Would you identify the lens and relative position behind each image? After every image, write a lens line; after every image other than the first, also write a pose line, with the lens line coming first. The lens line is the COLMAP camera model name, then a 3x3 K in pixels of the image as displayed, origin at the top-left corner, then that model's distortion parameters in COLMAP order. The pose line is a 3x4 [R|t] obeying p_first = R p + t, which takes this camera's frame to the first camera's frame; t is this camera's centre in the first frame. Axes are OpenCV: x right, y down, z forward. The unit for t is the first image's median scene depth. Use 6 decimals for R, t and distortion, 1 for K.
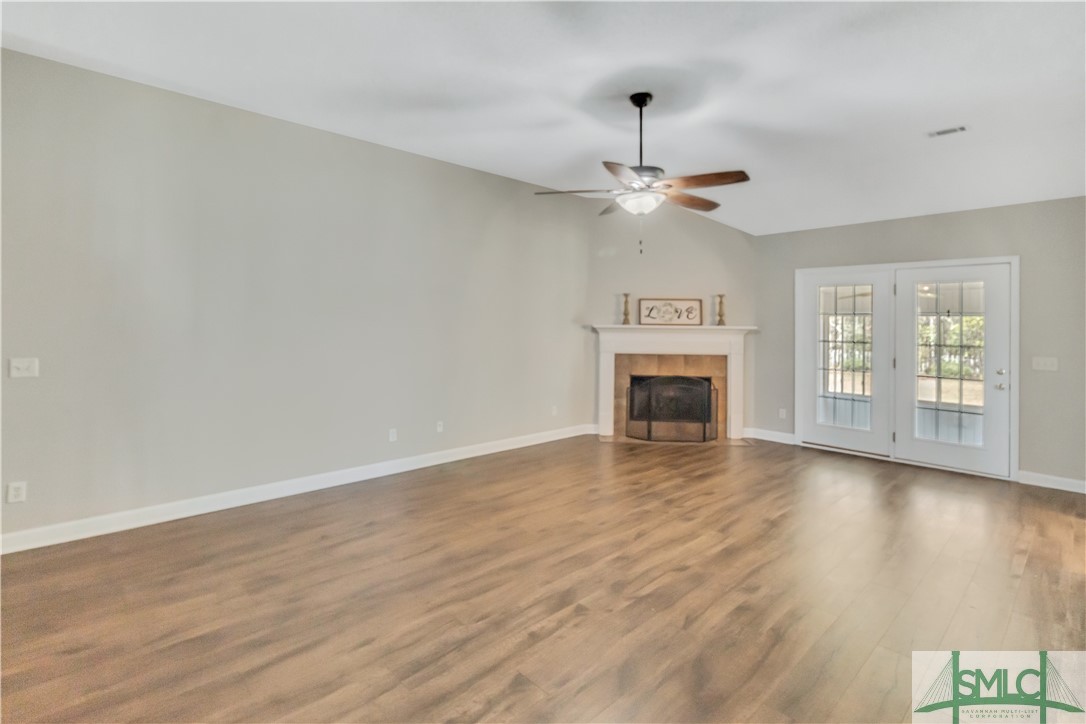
lens RADIAL K [[503.0, 0, 539.4], [0, 503.0, 320.6], [0, 0, 1]] dist [0.001192, 0.000224]
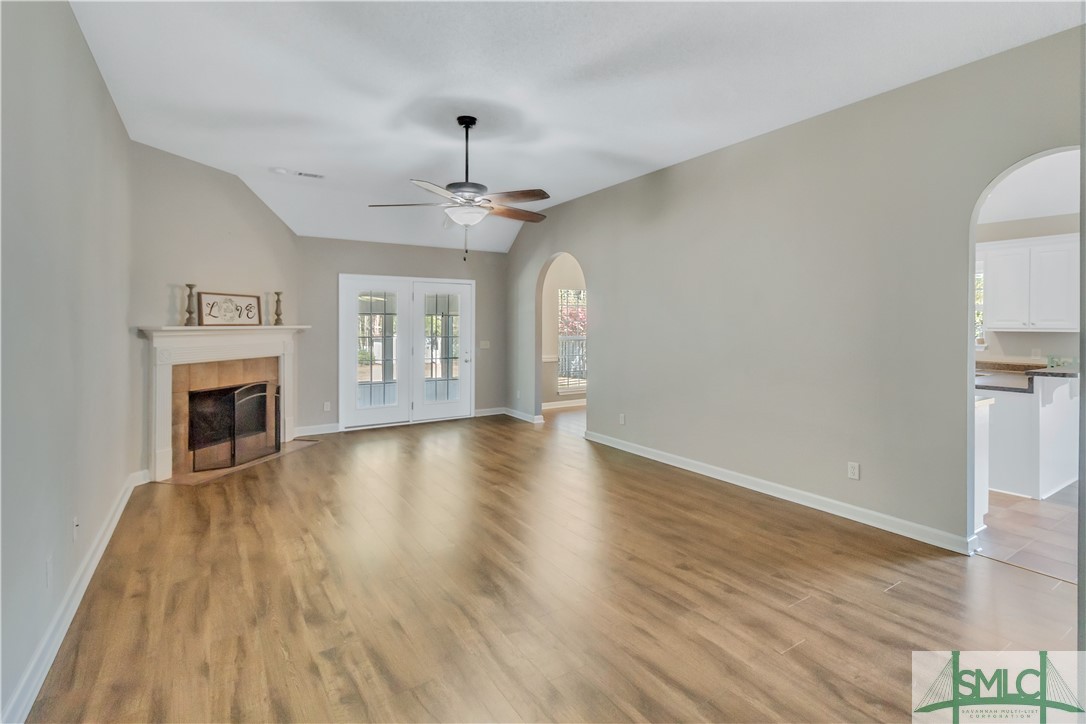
lens RADIAL K [[503.0, 0, 539.4], [0, 503.0, 320.6], [0, 0, 1]] dist [0.001192, 0.000224]
pose [[0.221590, -0.004048, 0.975131, -0.449289], [0.002420, 0.999991, 0.003602, -0.000644], [-0.975137, 0.001561, 0.221598, 0.313599]]
